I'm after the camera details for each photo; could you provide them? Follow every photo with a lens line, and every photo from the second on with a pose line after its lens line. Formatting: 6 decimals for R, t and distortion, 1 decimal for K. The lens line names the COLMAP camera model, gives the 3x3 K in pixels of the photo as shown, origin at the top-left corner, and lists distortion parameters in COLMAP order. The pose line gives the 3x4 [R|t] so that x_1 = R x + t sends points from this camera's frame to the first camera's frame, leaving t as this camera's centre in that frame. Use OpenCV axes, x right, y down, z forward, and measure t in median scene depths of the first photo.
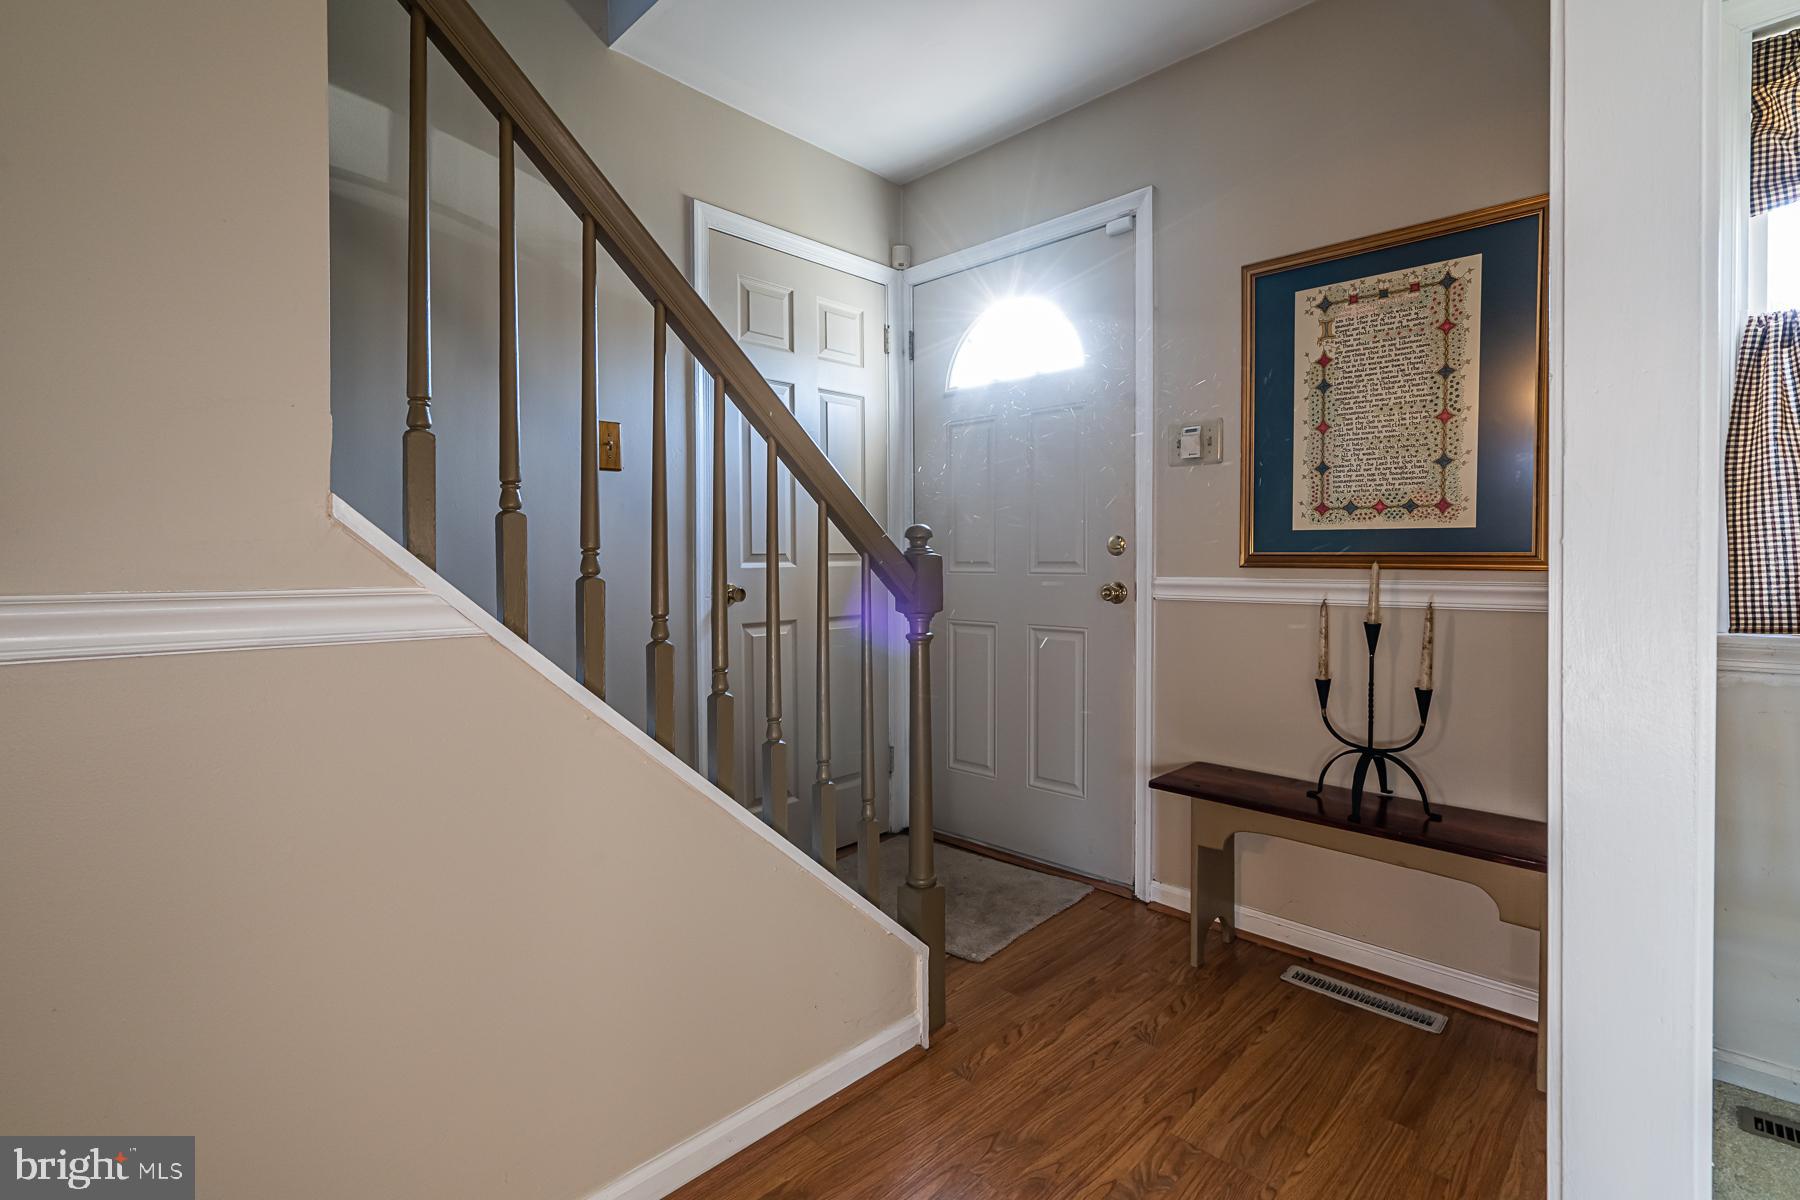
lens RADIAL K [[806.0, 0, 925.1], [0, 806.0, 592.8], [0, 0, 1]] dist [-0.003643, 0.001022]
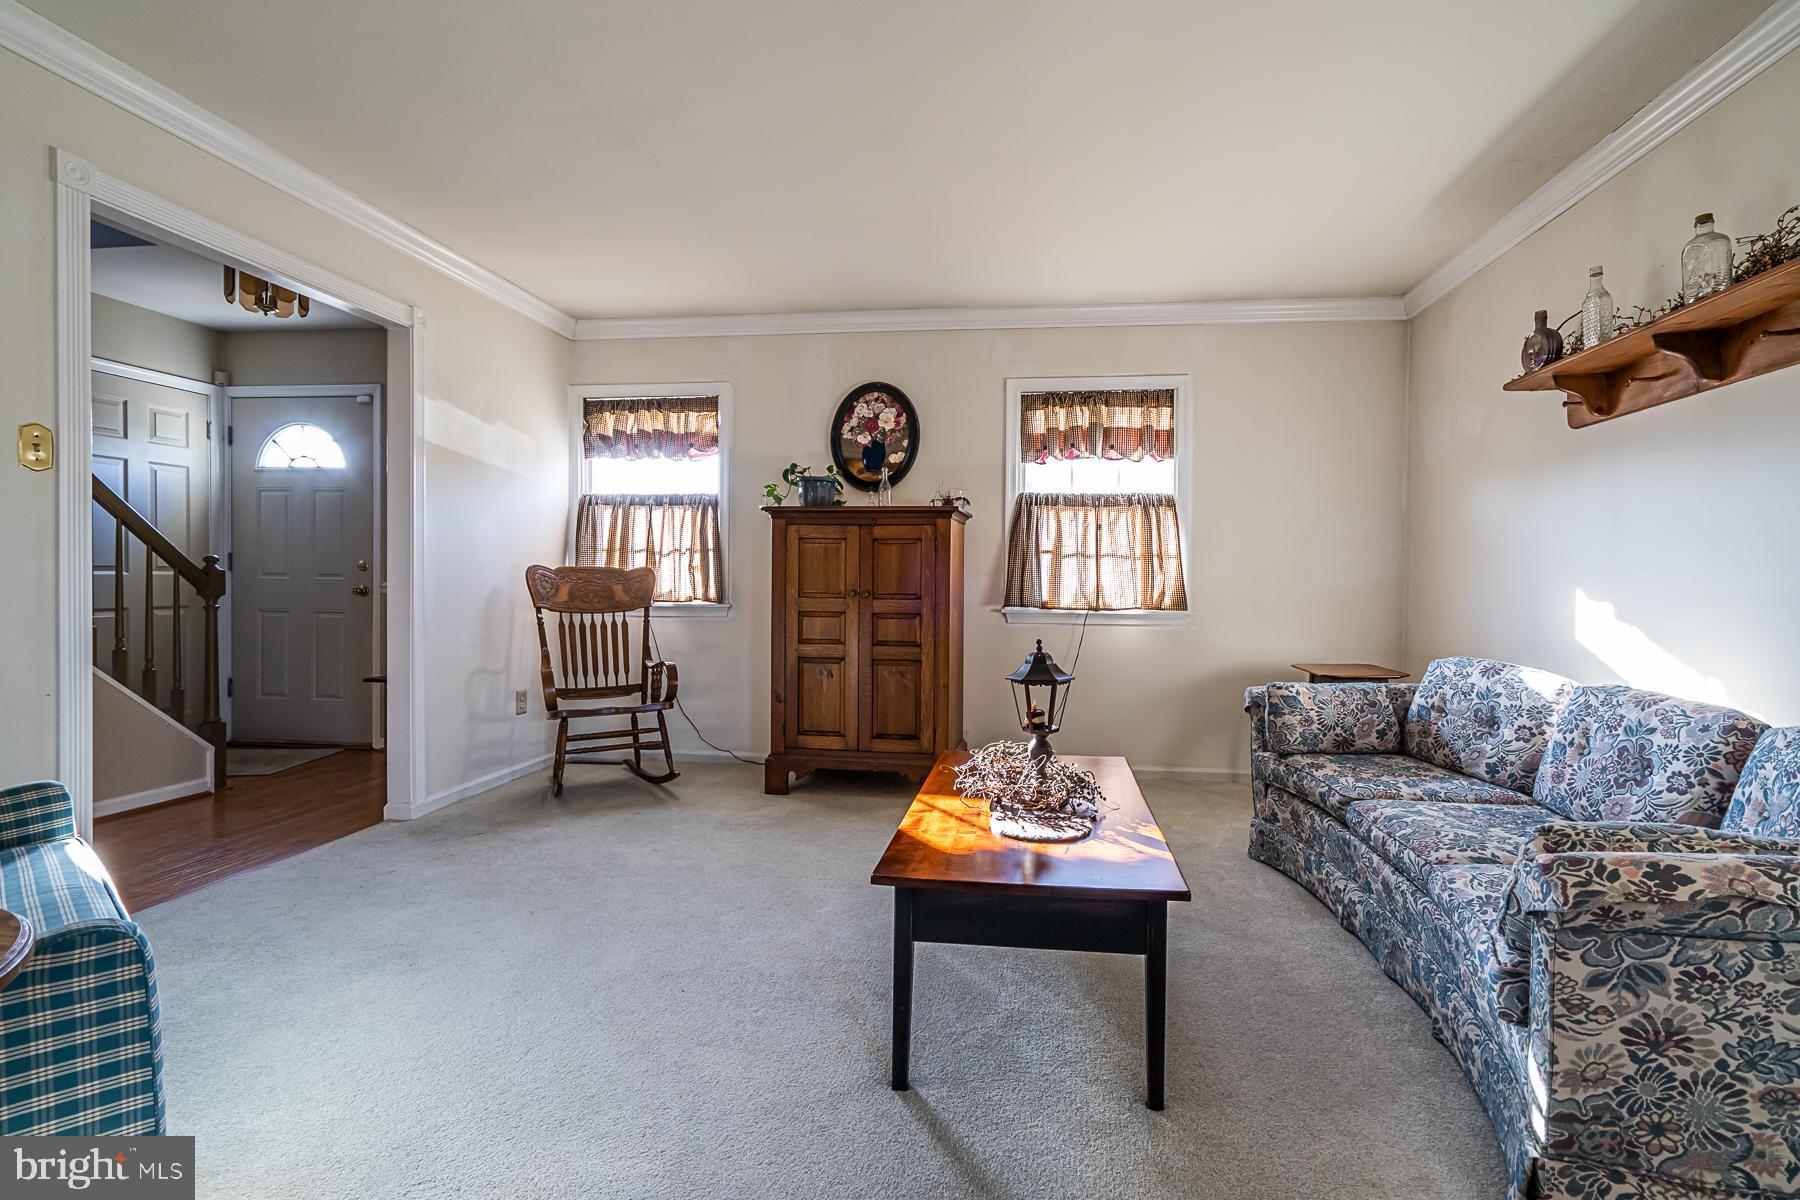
lens RADIAL K [[806.0, 0, 925.1], [0, 806.0, 592.8], [0, 0, 1]] dist [-0.003643, 0.001022]
pose [[0.806320, 0.002083, 0.591476, 0.167495], [0.009312, 0.999825, -0.016215, 0.043806], [-0.591406, 0.018582, 0.806160, -1.195770]]
